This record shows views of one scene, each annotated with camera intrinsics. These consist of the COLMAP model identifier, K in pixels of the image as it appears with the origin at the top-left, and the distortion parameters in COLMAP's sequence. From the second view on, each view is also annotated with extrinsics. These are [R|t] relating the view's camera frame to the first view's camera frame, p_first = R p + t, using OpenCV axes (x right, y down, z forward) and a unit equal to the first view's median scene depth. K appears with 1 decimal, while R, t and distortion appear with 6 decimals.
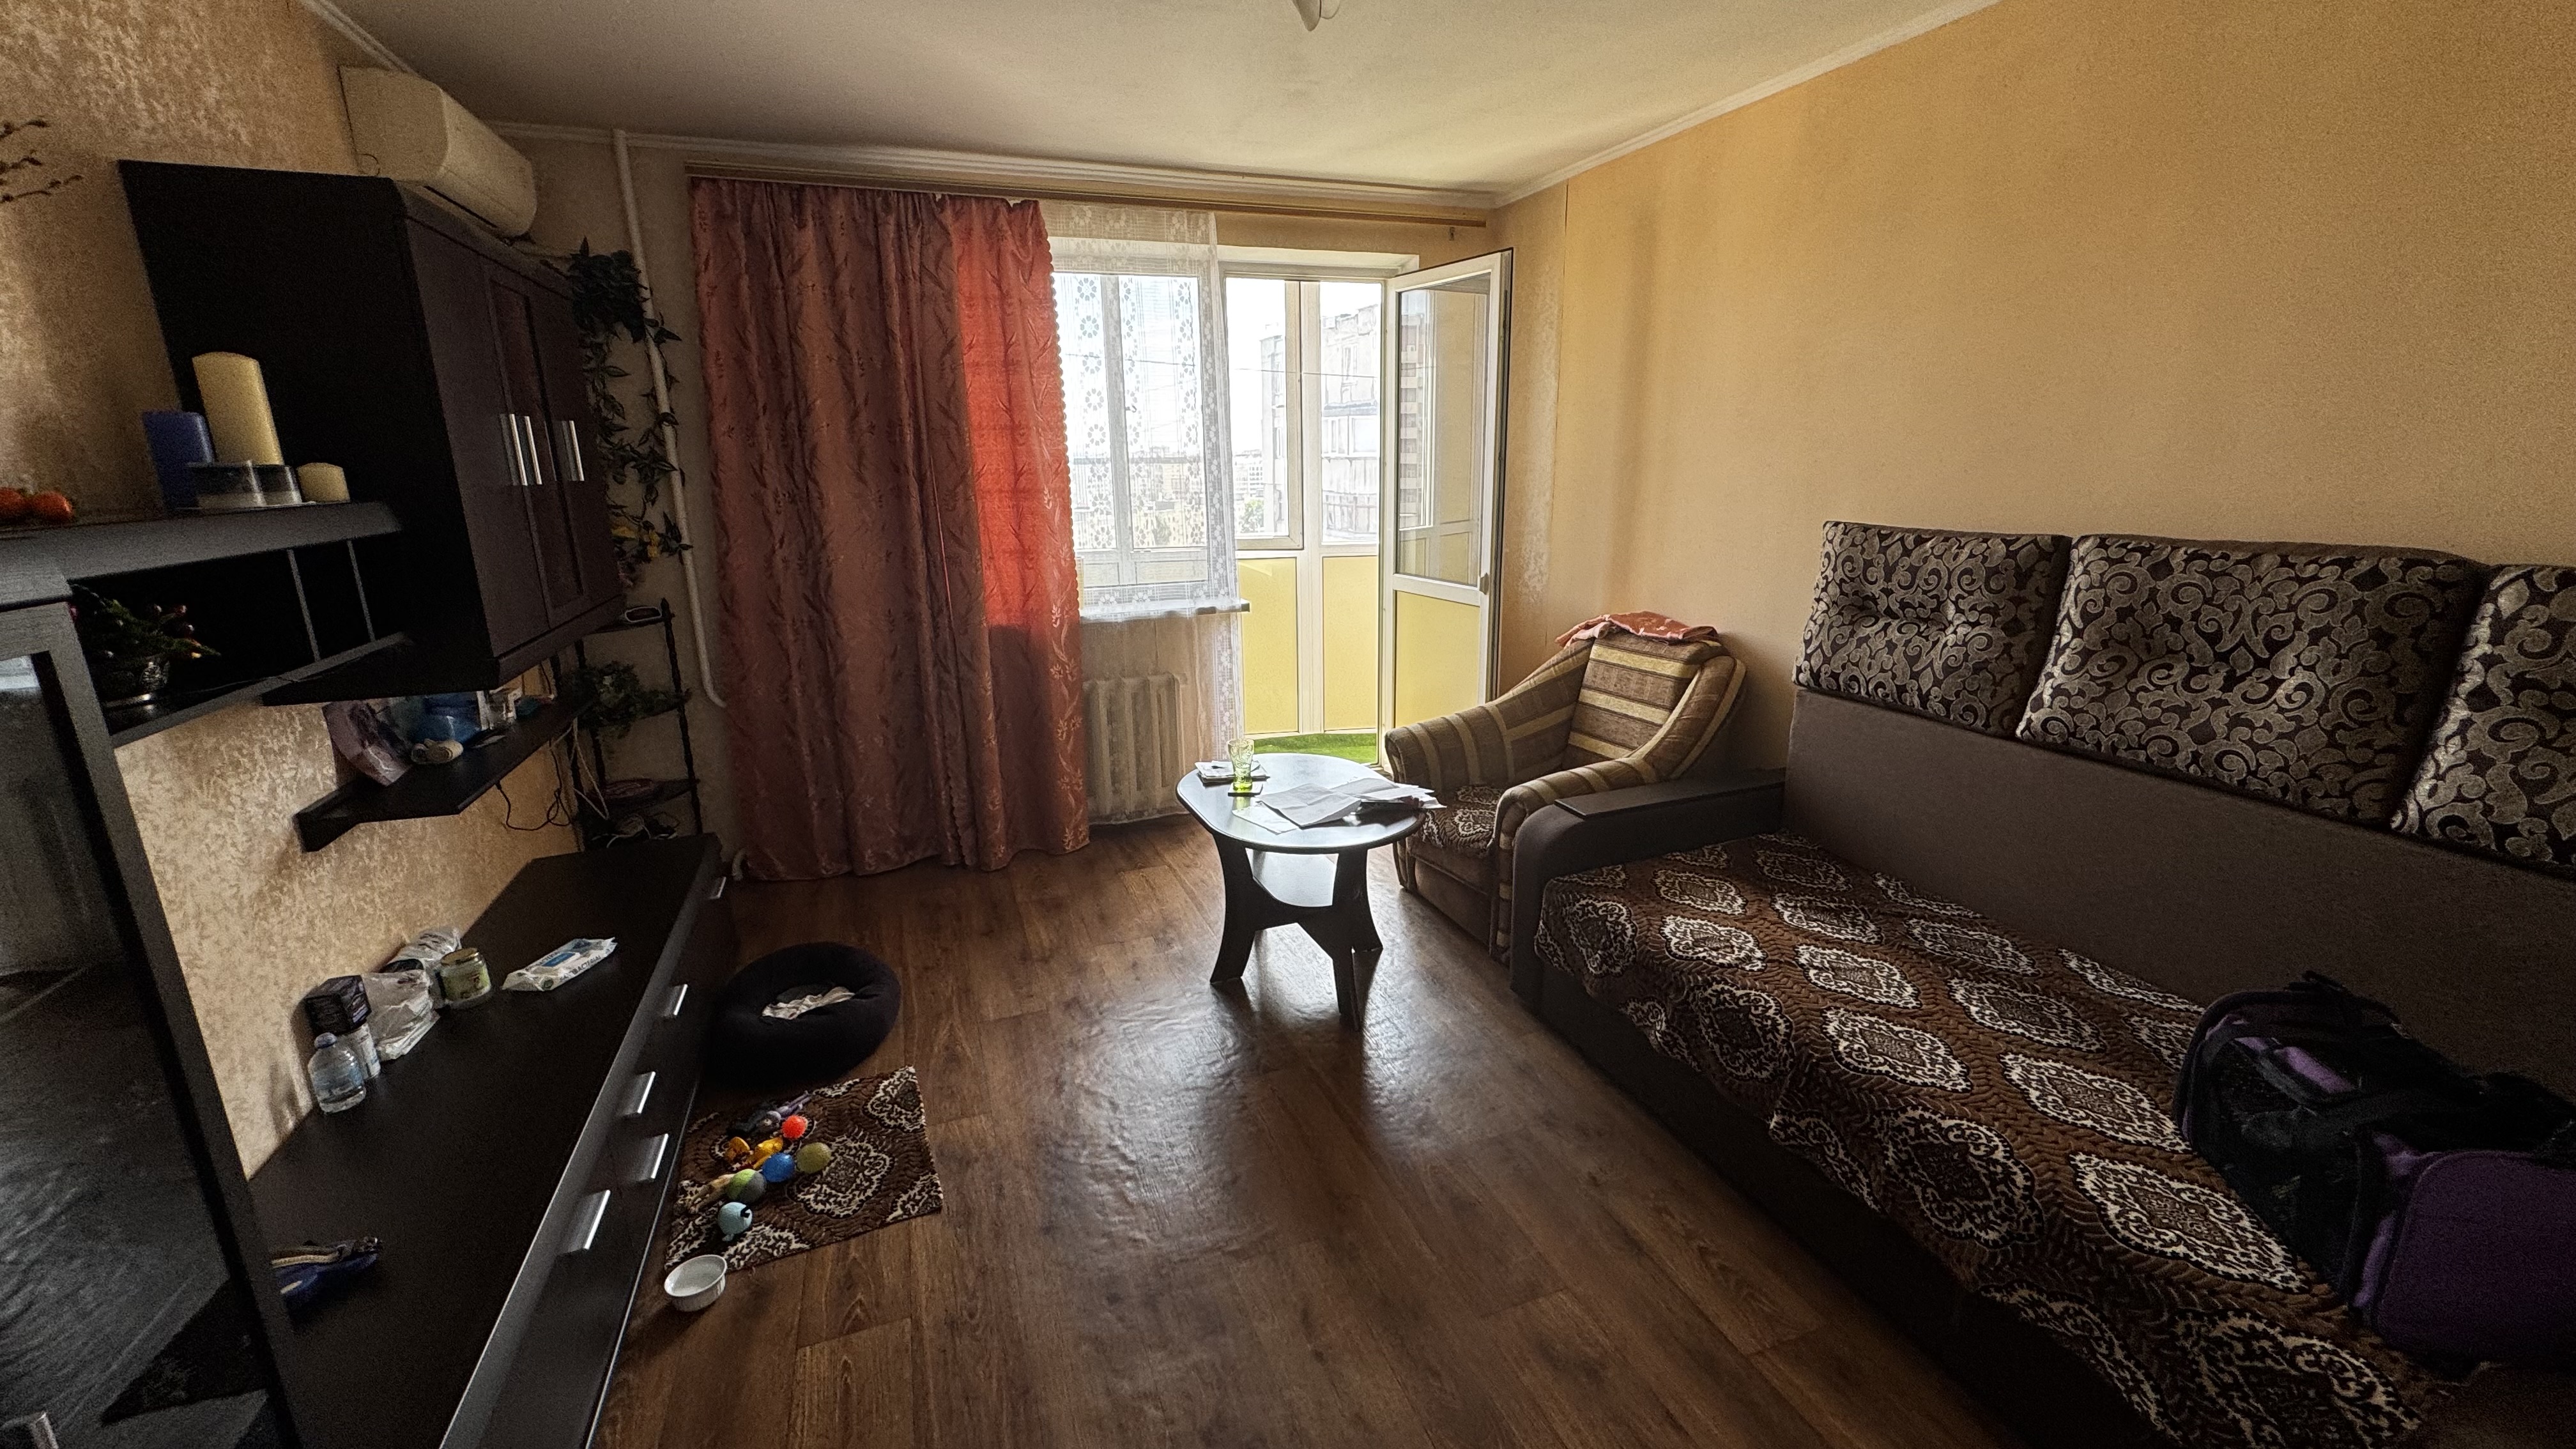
lens RADIAL K [[1041.8, 0, 1287.8], [0, 1041.8, 728.6], [0, 0, 1]] dist [0.000223, 0.000089]
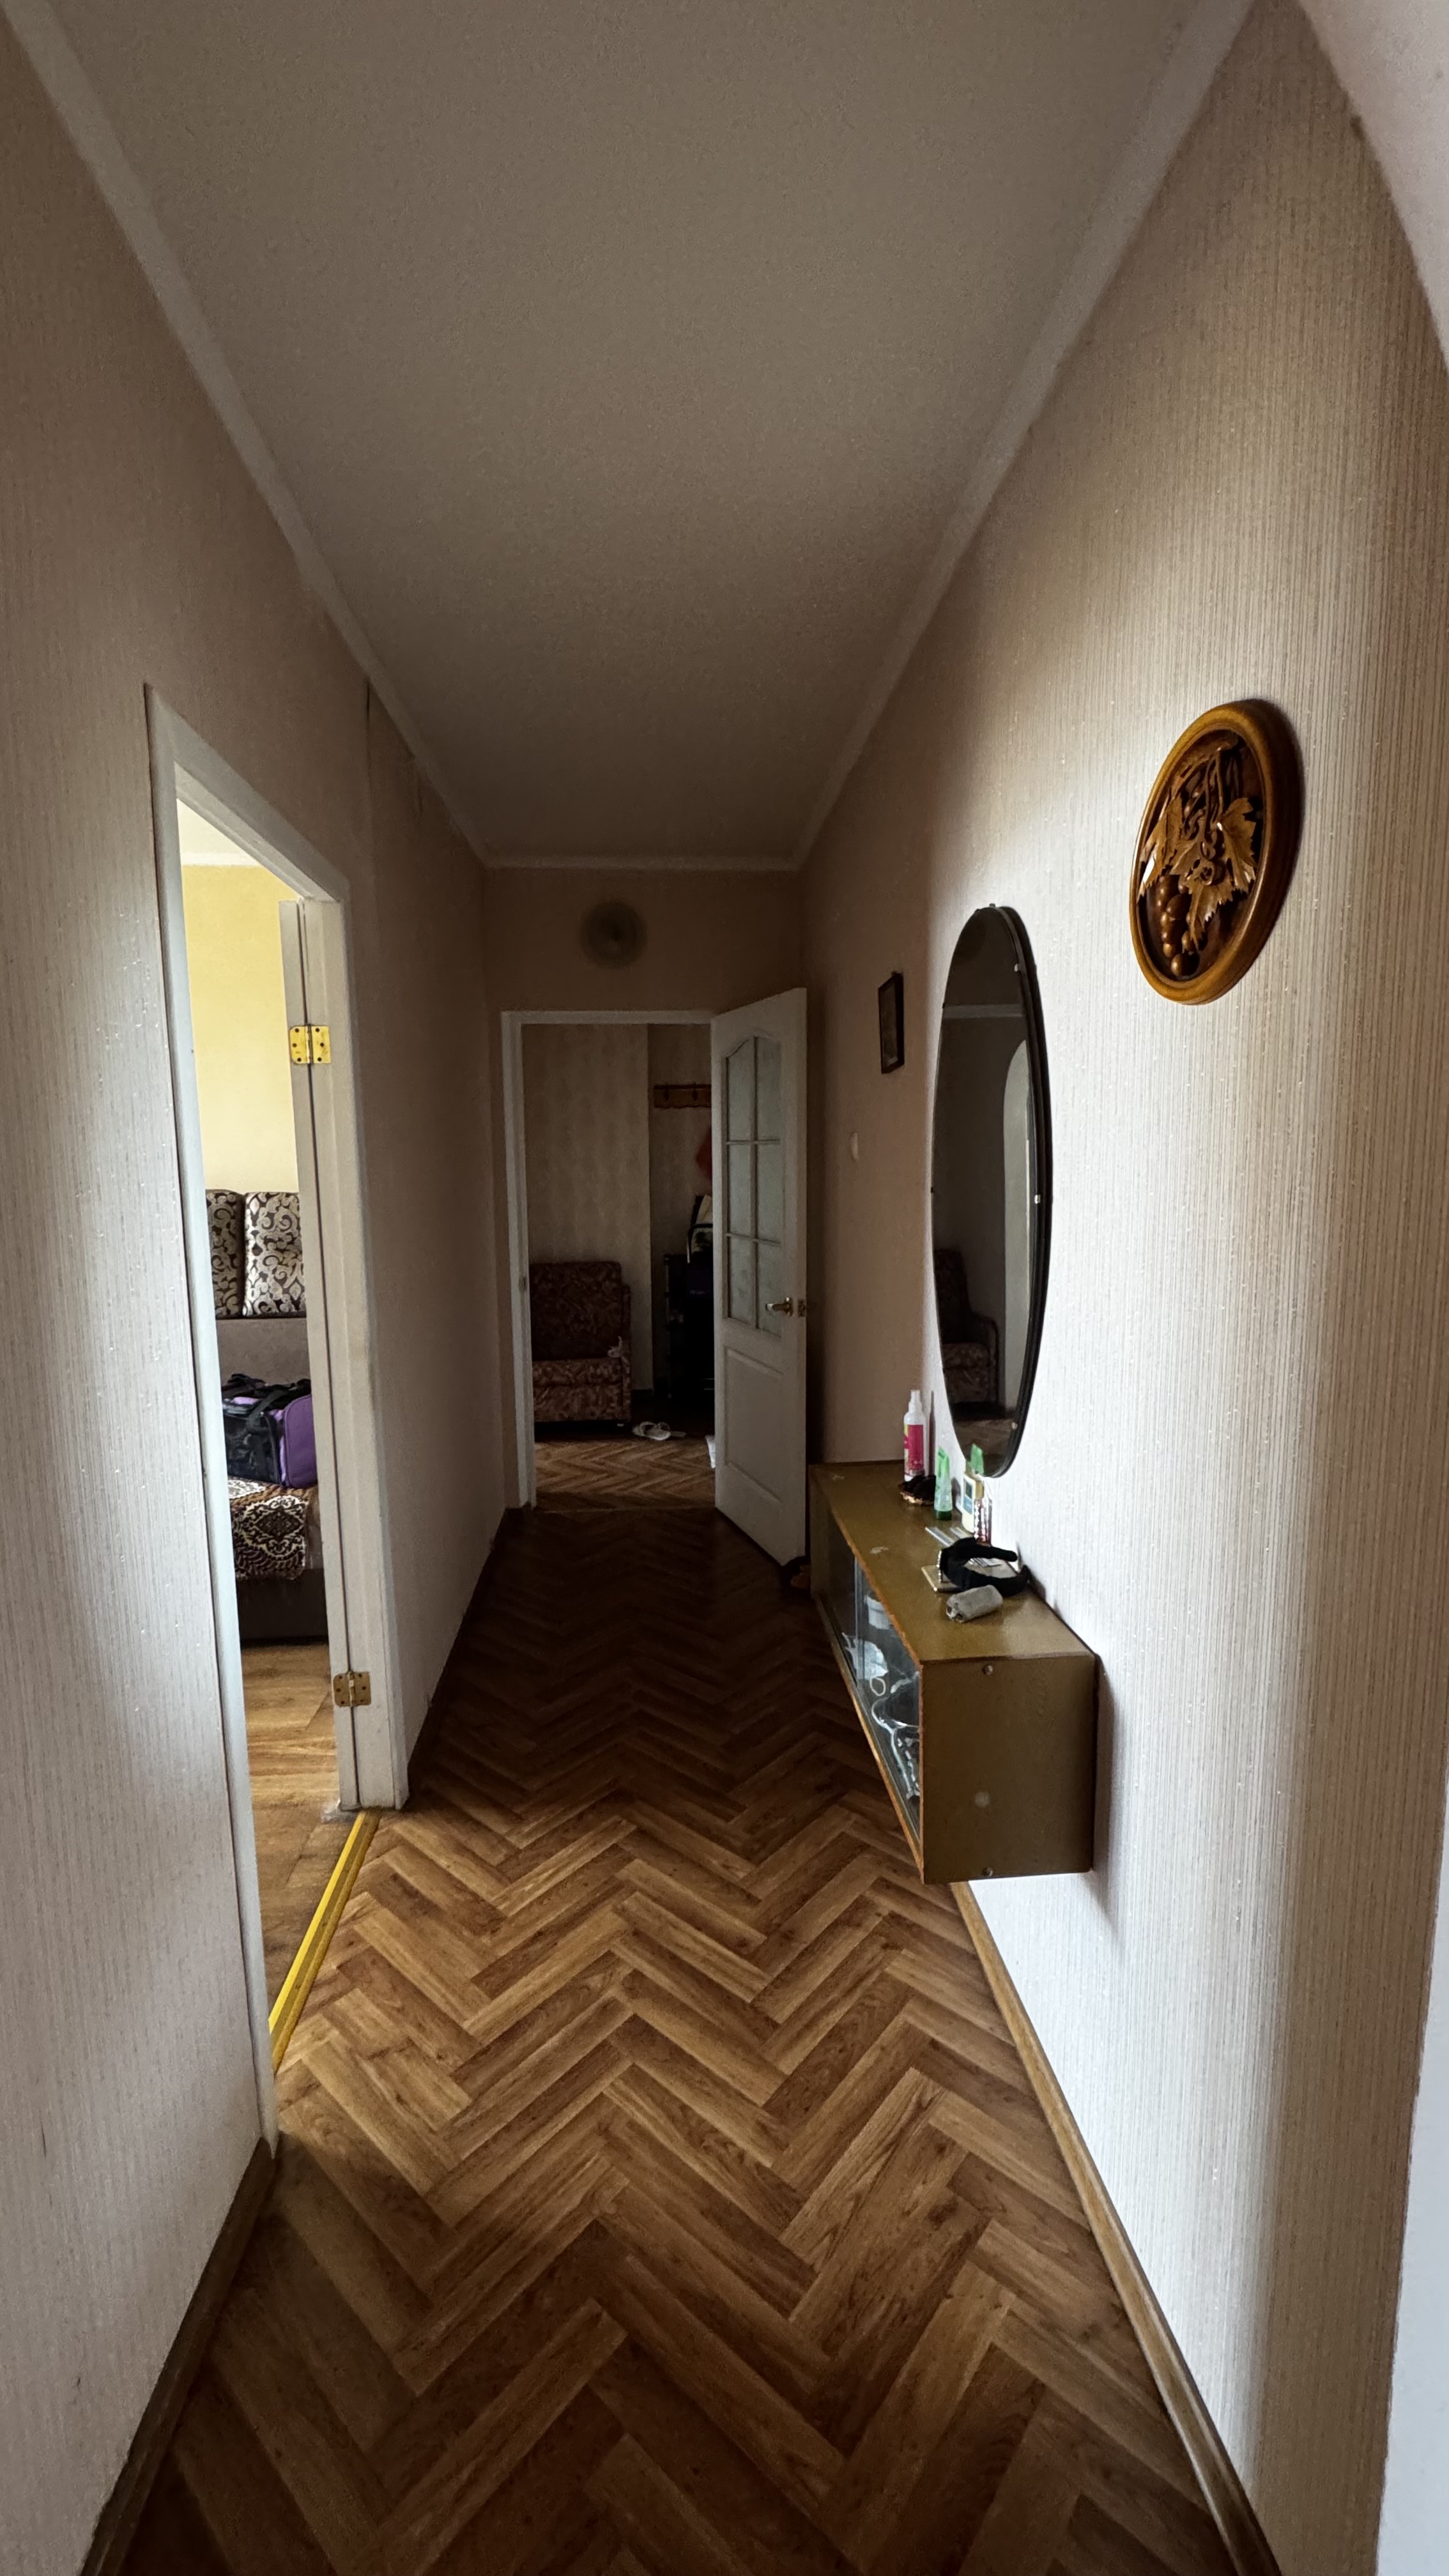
lens RADIAL K [[1041.8, 0, 723.8], [0, 1041.8, 1286.4], [0, 0, 1]] dist [0.000223, 0.000089]
pose [[0.289630, -0.125062, 0.948933, -0.726168], [0.244718, 0.968150, 0.052903, 0.178237], [-0.925326, 0.216899, 0.311010, -0.632638]]
